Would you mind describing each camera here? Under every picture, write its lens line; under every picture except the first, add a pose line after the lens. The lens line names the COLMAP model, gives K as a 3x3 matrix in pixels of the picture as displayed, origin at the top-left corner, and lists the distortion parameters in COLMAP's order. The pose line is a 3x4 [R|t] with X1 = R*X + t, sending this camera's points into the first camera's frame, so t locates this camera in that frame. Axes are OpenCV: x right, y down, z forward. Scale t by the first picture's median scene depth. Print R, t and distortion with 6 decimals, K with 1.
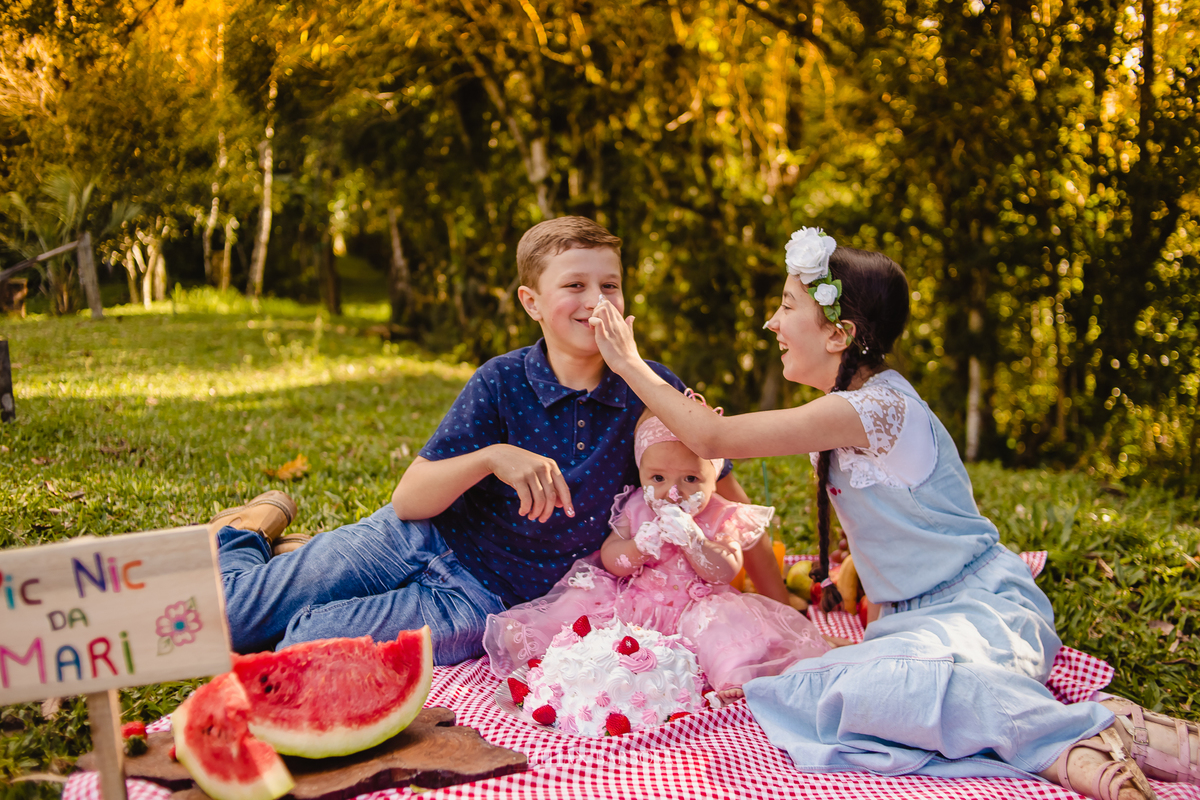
lens RADIAL K [[1201.8, 0, 600.0], [0, 1201.8, 400.0], [0, 0, 1]] dist [0.000842, 0.010928]
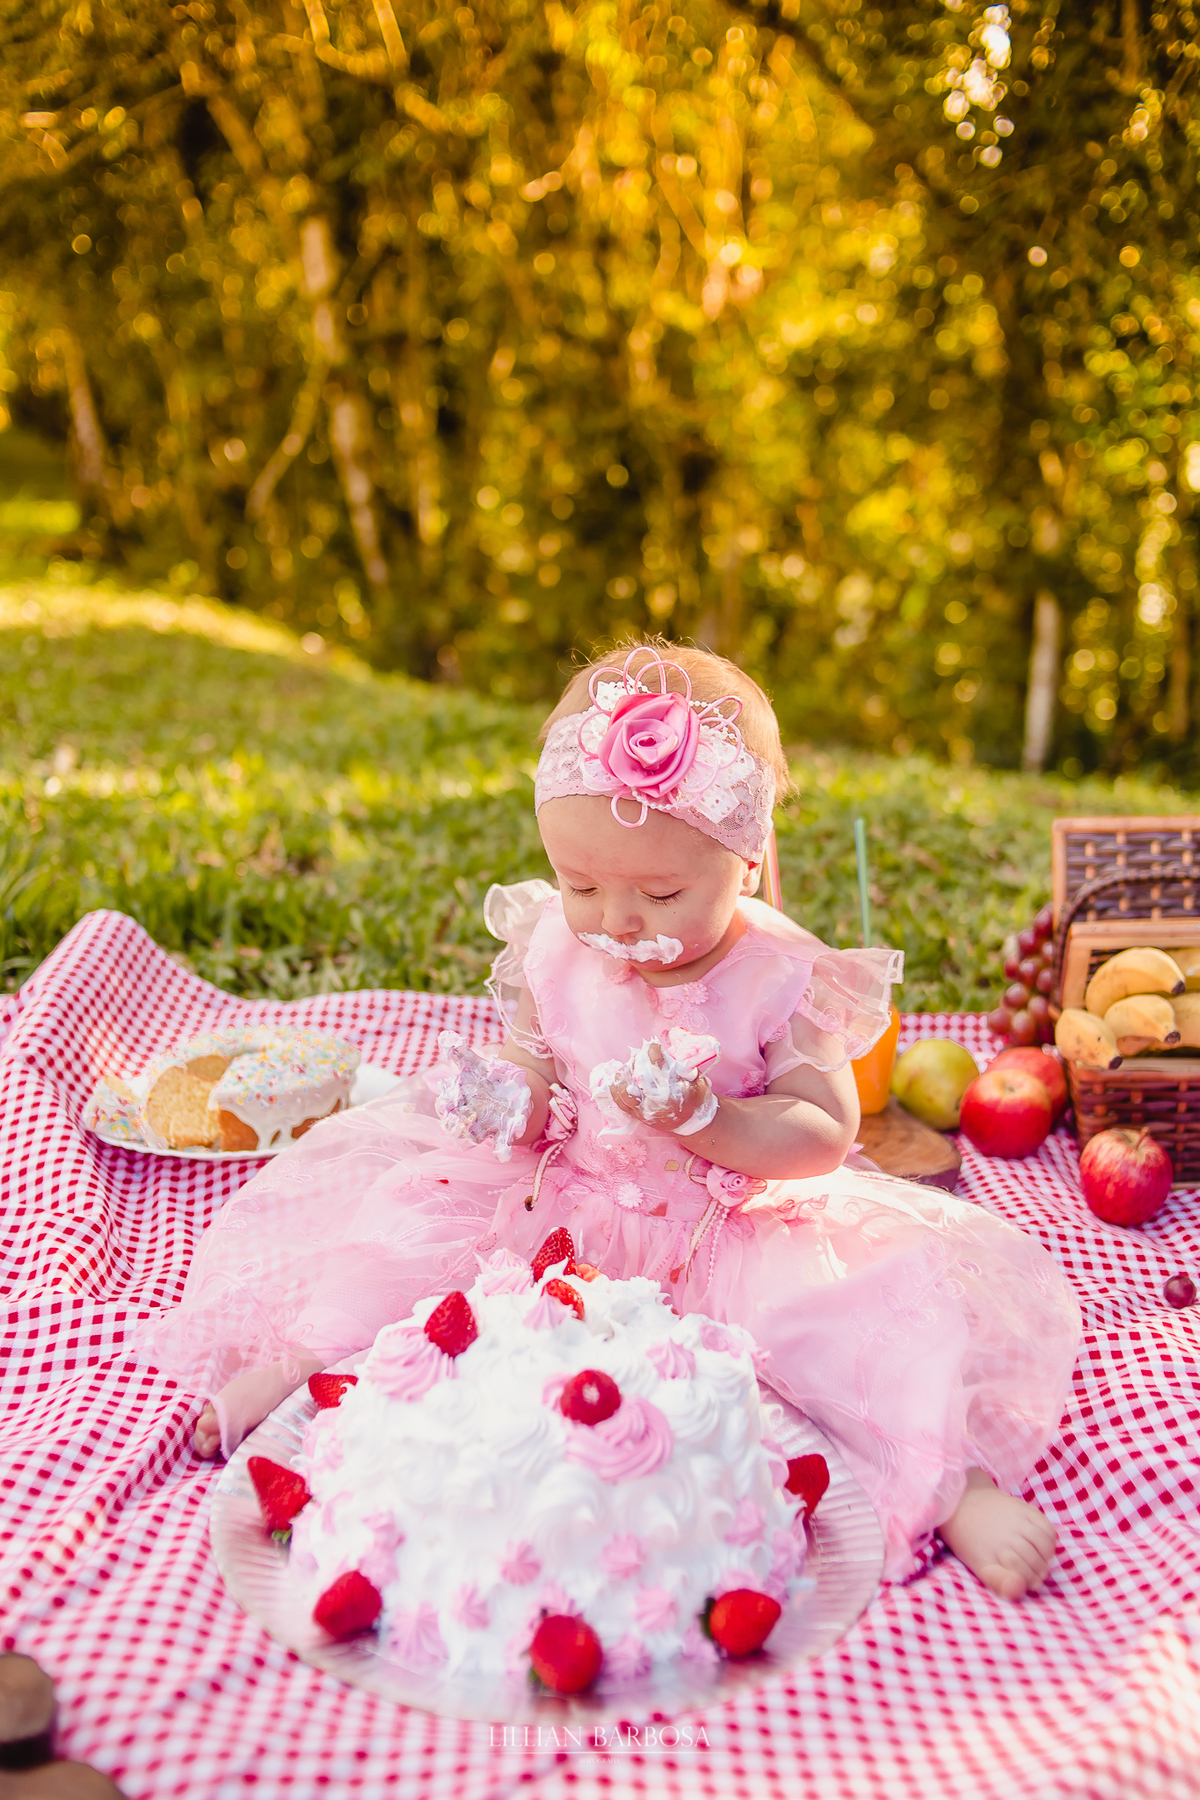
lens RADIAL K [[1802.7, 0, 600.0], [0, 1802.7, 900.0], [0, 0, 1]] dist [0.000842, 0.010928]
pose [[0.994957, -0.008690, 0.099923, -0.010596], [-0.004385, 0.991519, 0.129889, -0.002534], [-0.100204, -0.129672, 0.986481, 0.217507]]
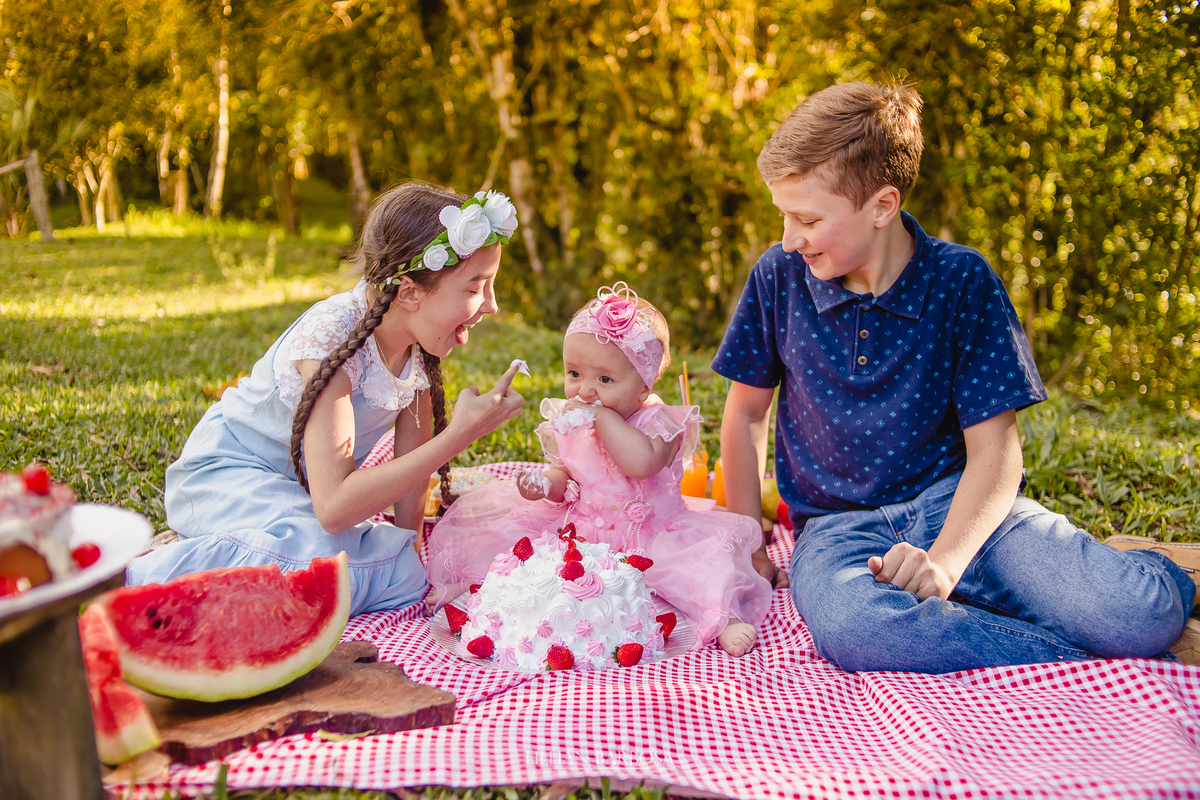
lens RADIAL K [[1201.8, 0, 600.0], [0, 1201.8, 400.0], [0, 0, 1]] dist [0.000842, 0.010928]
pose [[0.999640, -0.003924, 0.026538, 0.008654], [0.002278, 0.998089, 0.061753, 0.008019], [-0.026730, -0.061671, 0.997739, 0.042778]]
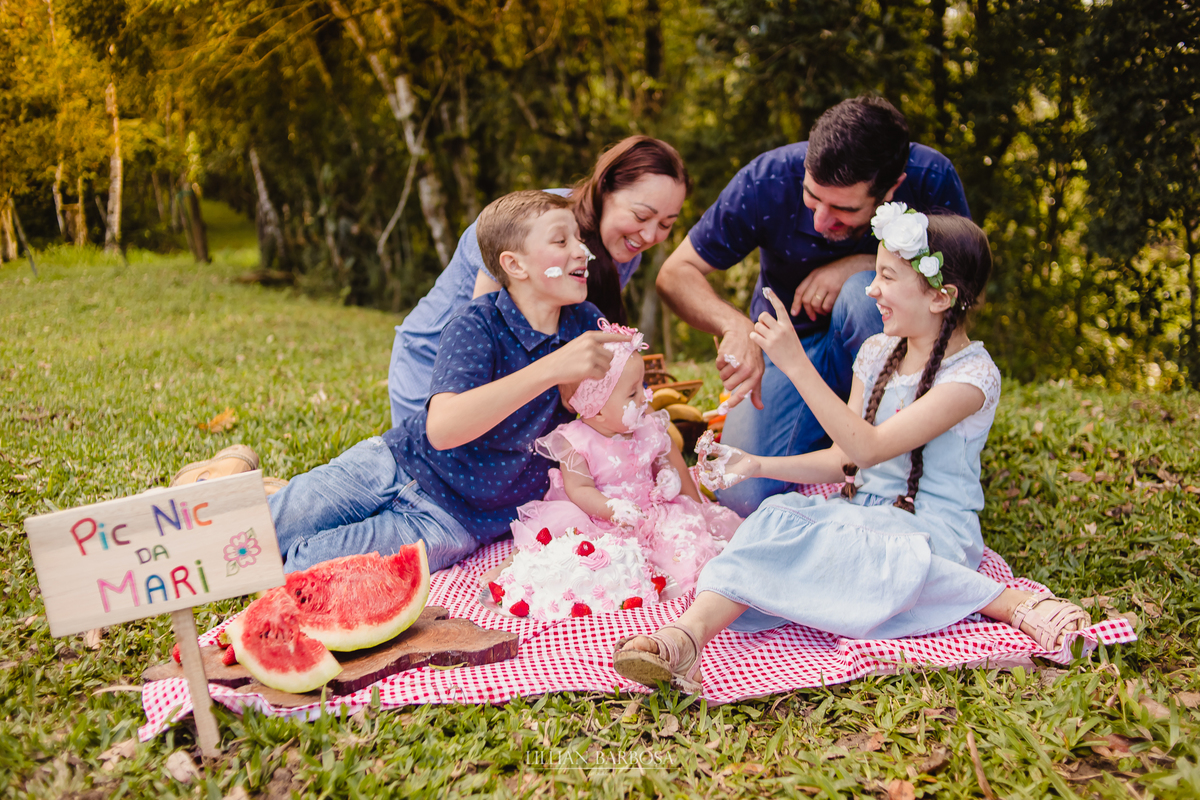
lens RADIAL K [[1201.8, 0, 600.0], [0, 1201.8, 400.0], [0, 0, 1]] dist [0.000842, 0.010928]
pose [[0.991983, -0.076996, 0.100211, -0.028433], [0.070610, 0.995332, 0.065787, -0.007586], [-0.104809, -0.058183, 0.992789, -0.081673]]
